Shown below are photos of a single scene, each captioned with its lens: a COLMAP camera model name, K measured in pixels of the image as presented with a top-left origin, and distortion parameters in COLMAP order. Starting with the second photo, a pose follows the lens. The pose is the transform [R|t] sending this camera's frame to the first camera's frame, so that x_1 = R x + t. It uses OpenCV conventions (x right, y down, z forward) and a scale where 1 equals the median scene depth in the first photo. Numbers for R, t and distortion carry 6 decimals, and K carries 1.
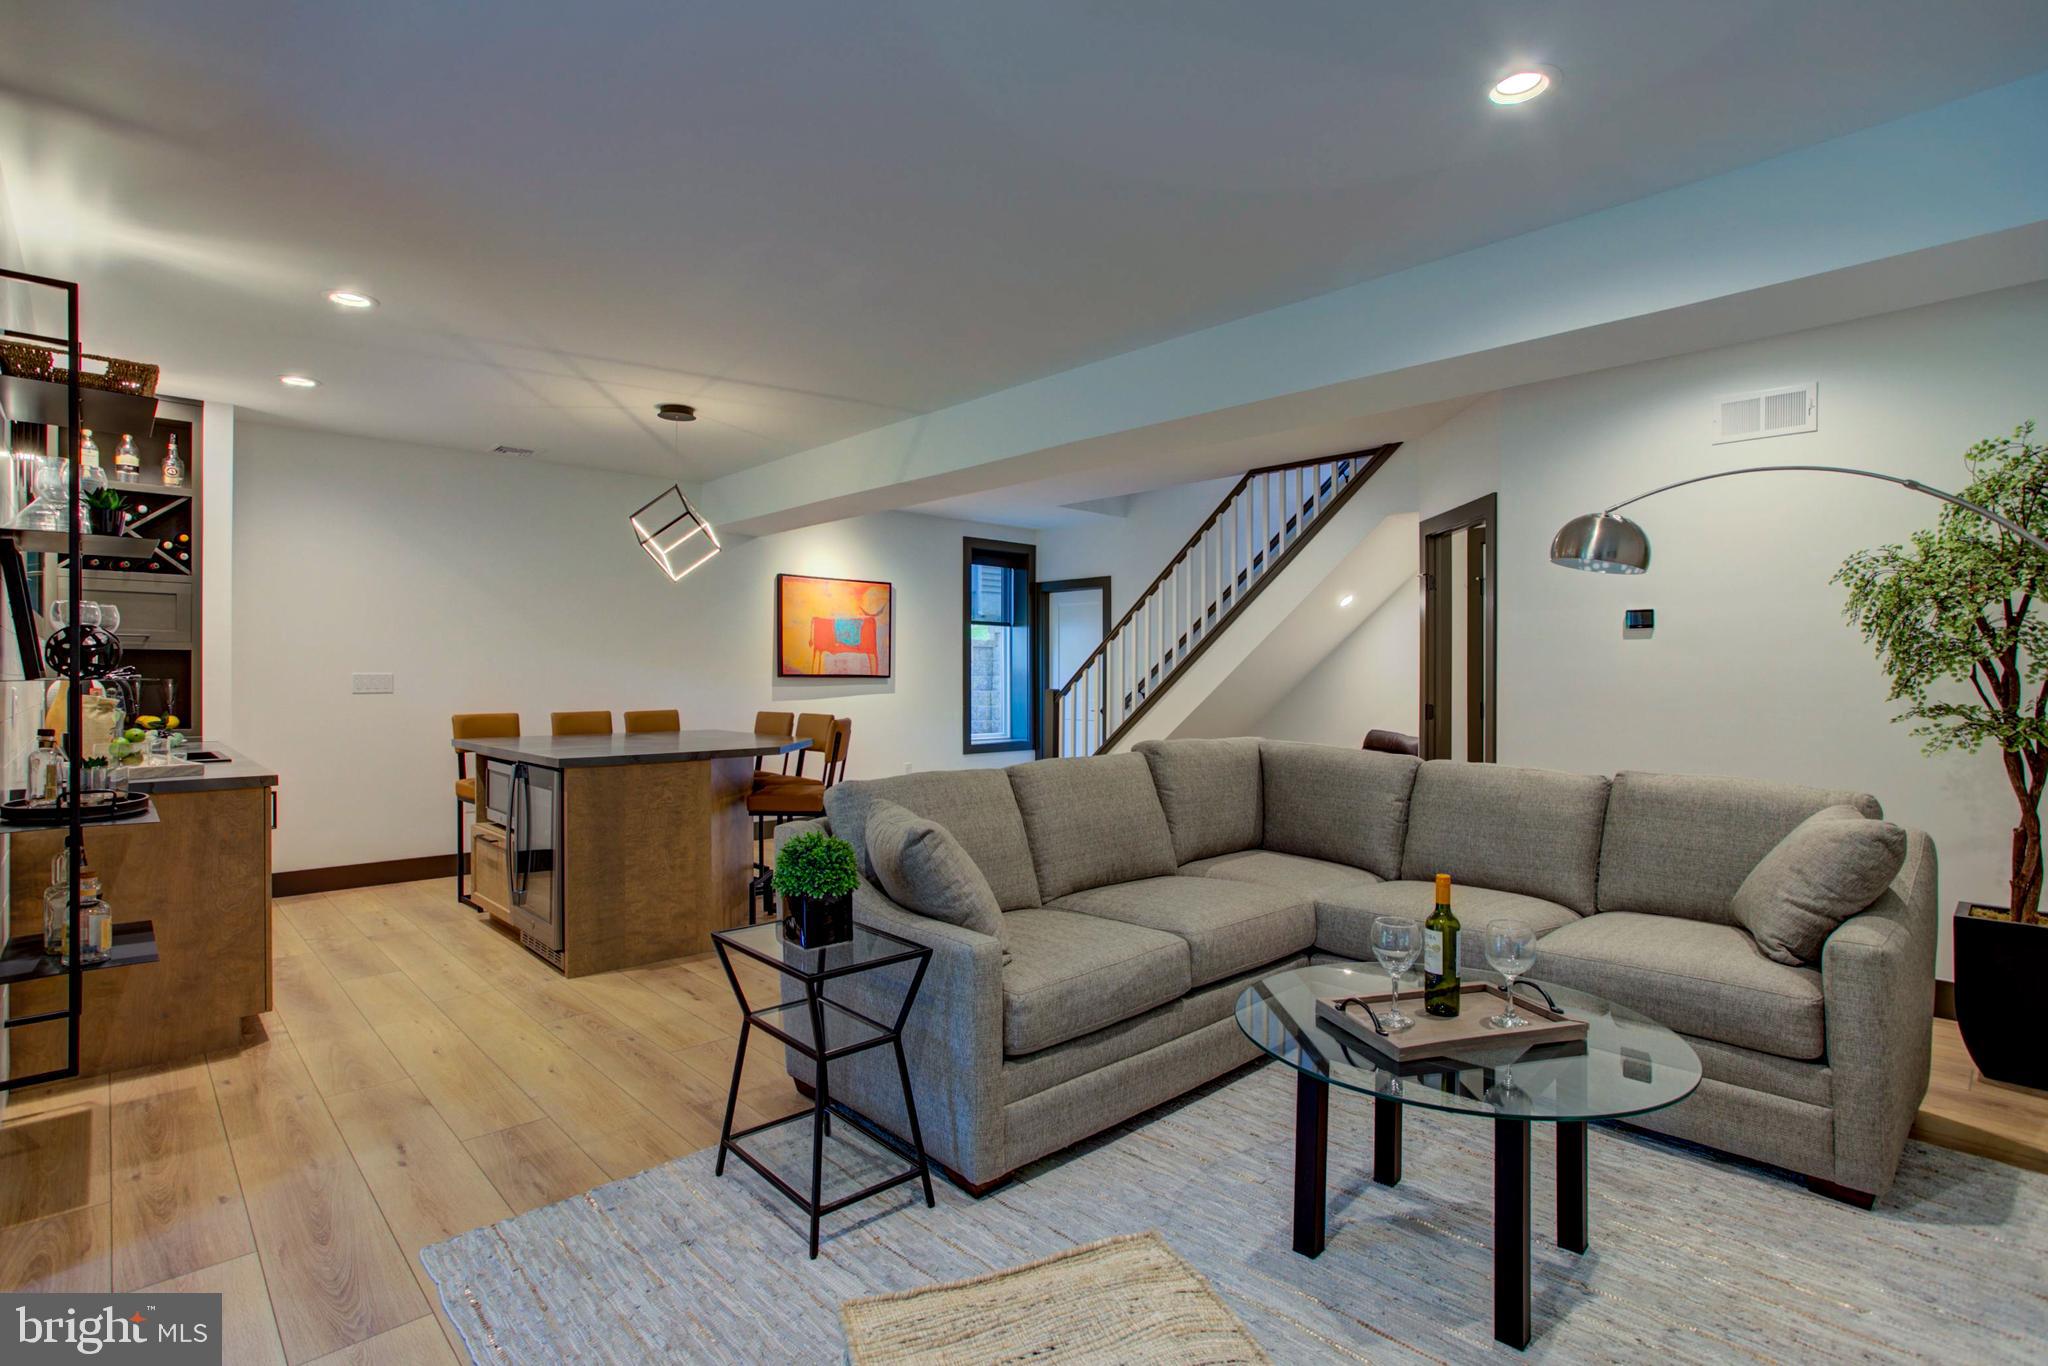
lens RADIAL K [[999.1, 0, 1017.7], [0, 999.1, 678.0], [0, 0, 1]] dist [-0.036513, 0.030160]
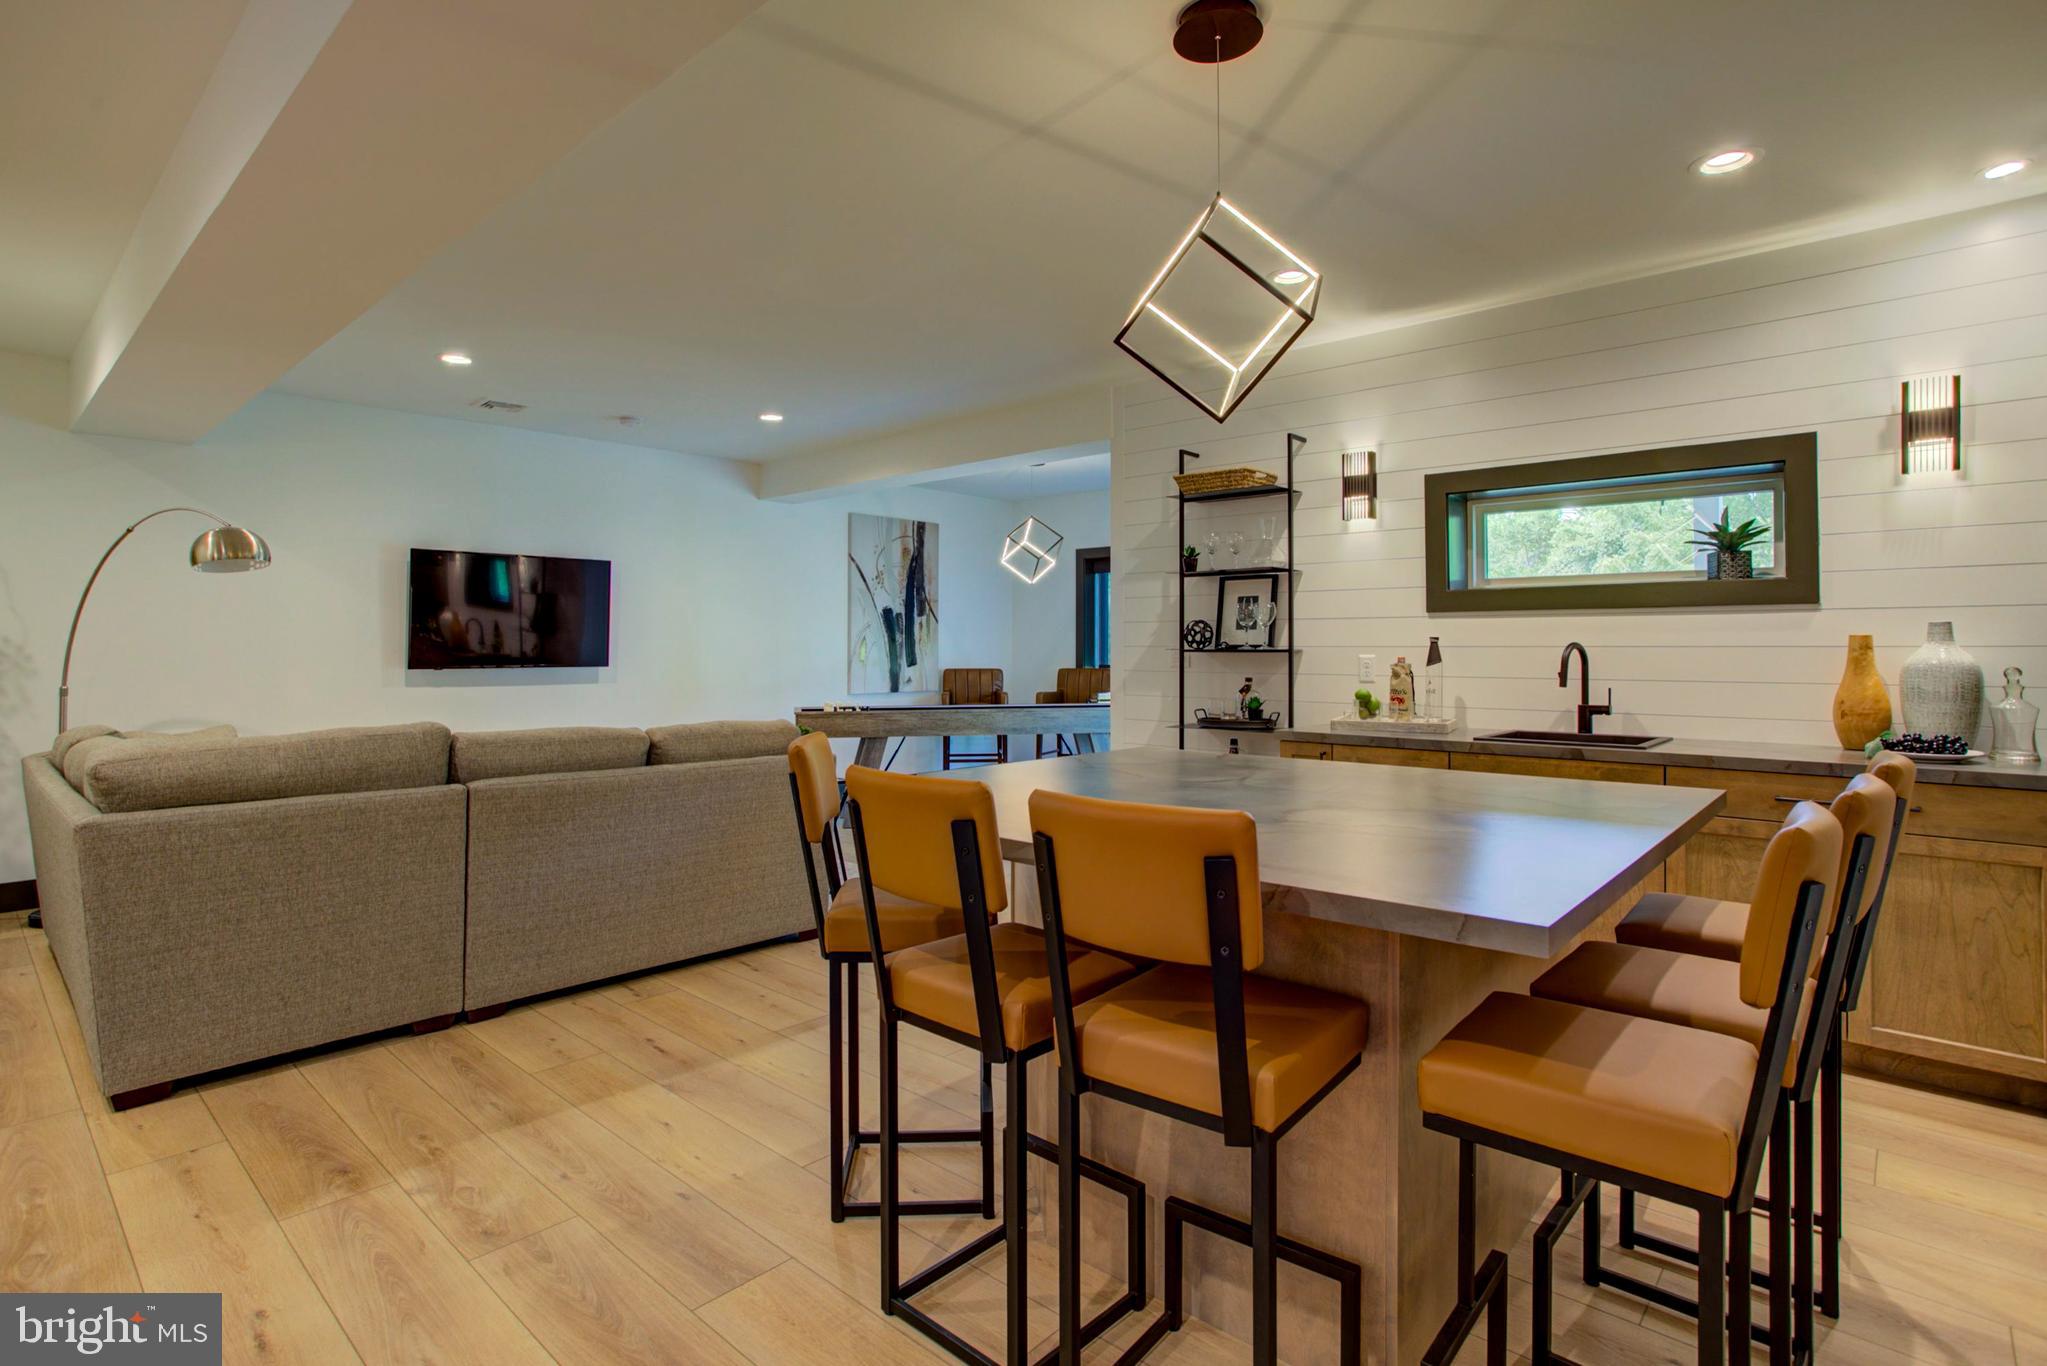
lens RADIAL K [[1015.9, 0, 1024.2], [0, 1015.9, 657.2], [0, 0, 1]] dist [-0.047153, 0.030190]
pose [[-0.995082, 0.000979, -0.099045, -0.226760], [0.000288, 0.999976, 0.006991, 0.000909], [0.099049, 0.006928, -0.995058, 1.492029]]
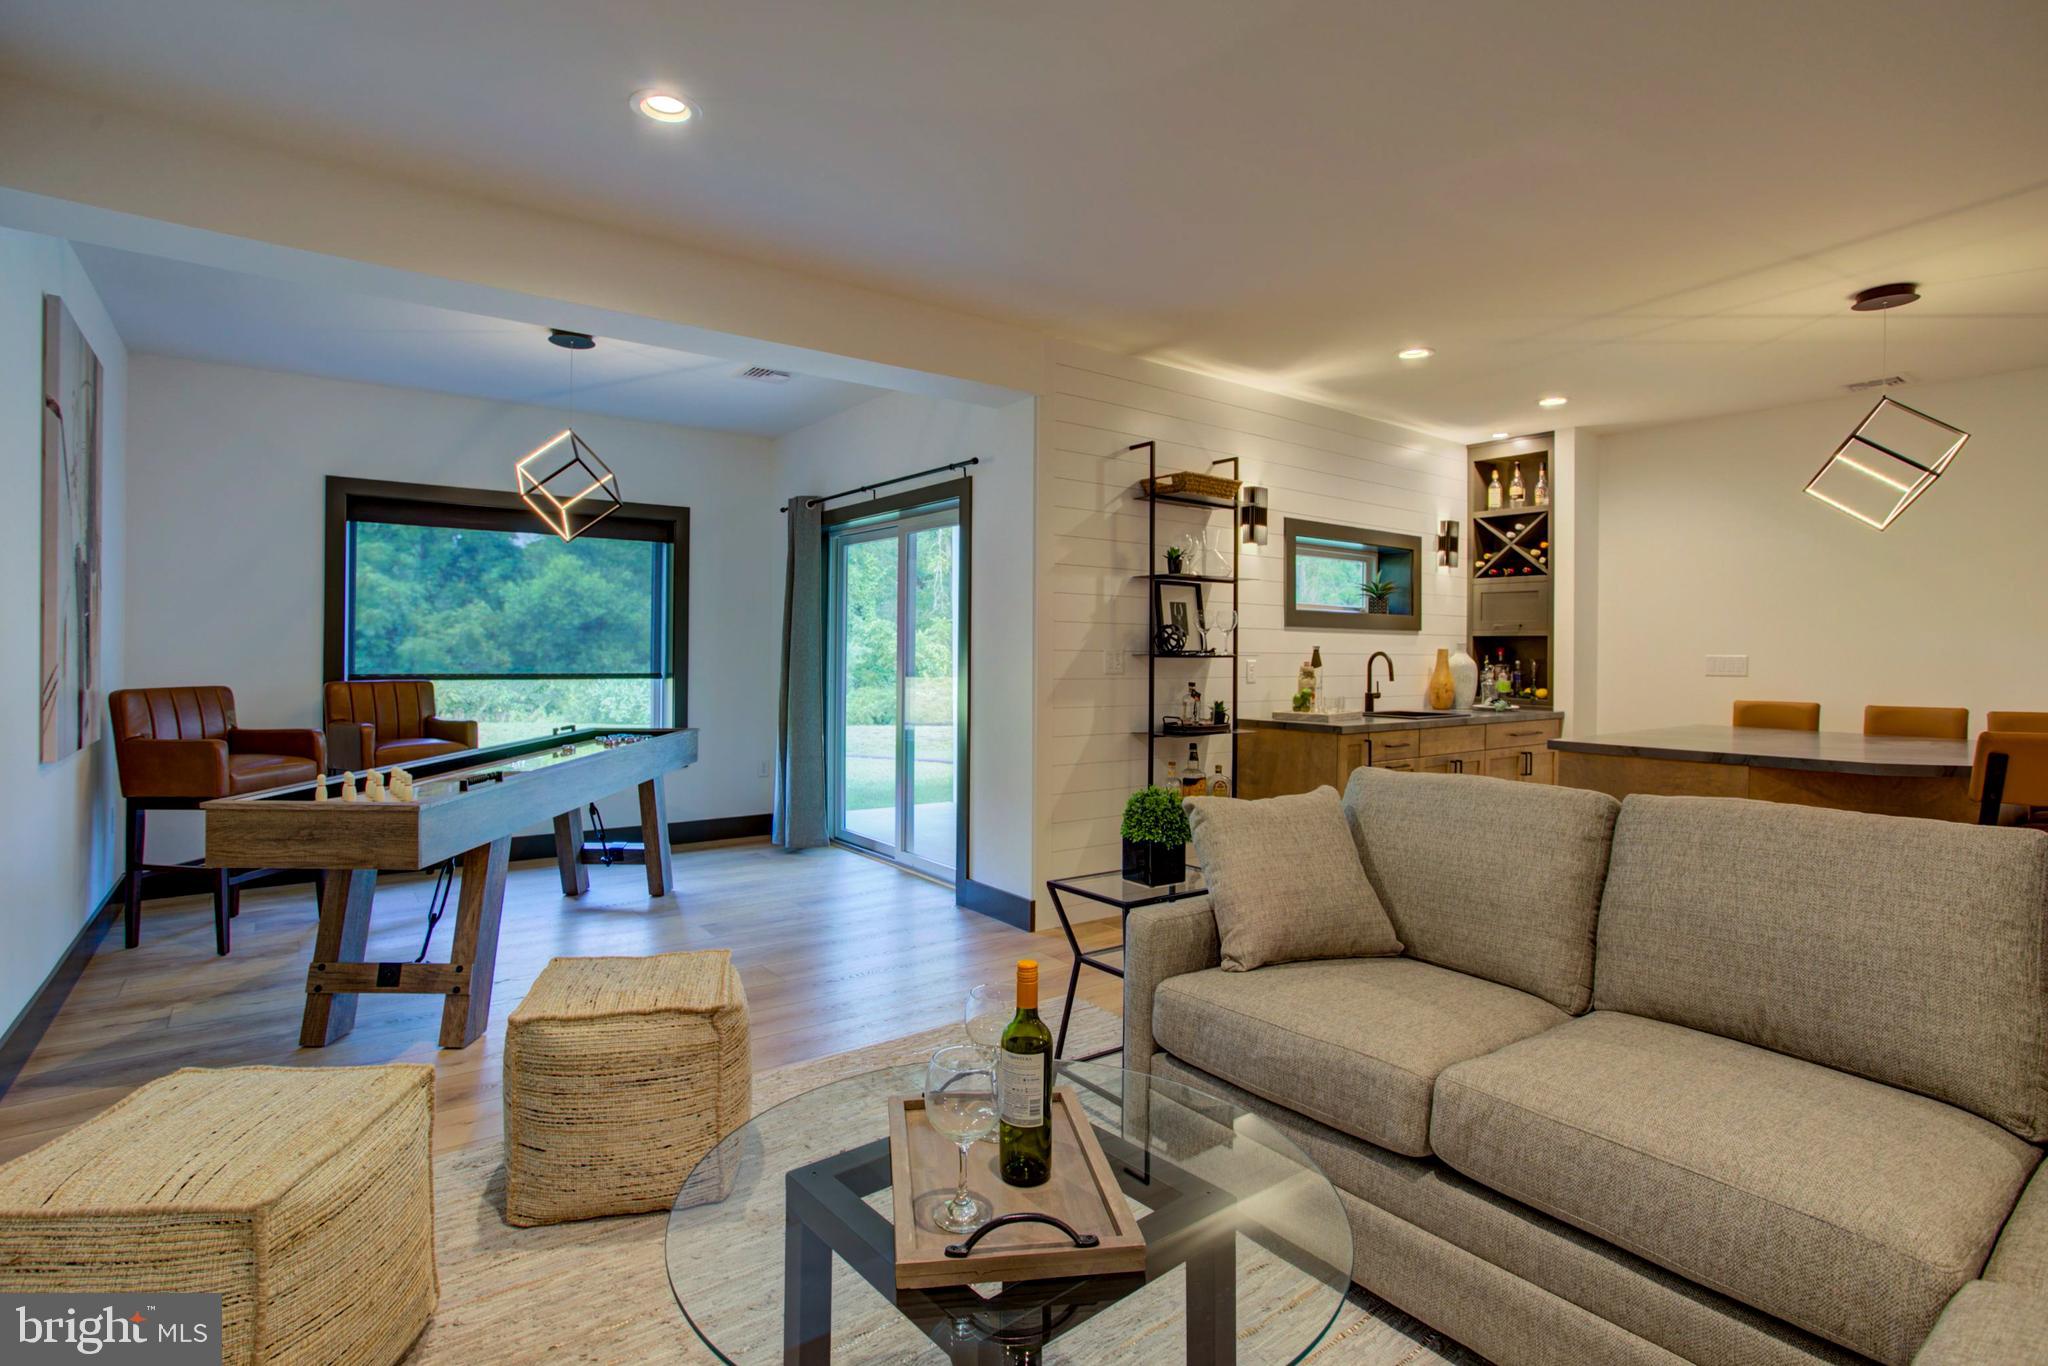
lens RADIAL K [[999.1, 0, 1017.7], [0, 999.1, 678.0], [0, 0, 1]] dist [-0.036513, 0.030160]
pose [[-0.092307, 0.027131, -0.995361, 0.465549], [-0.012012, 0.999526, 0.028359, -0.001977], [0.995658, 0.014574, -0.091937, 0.462004]]
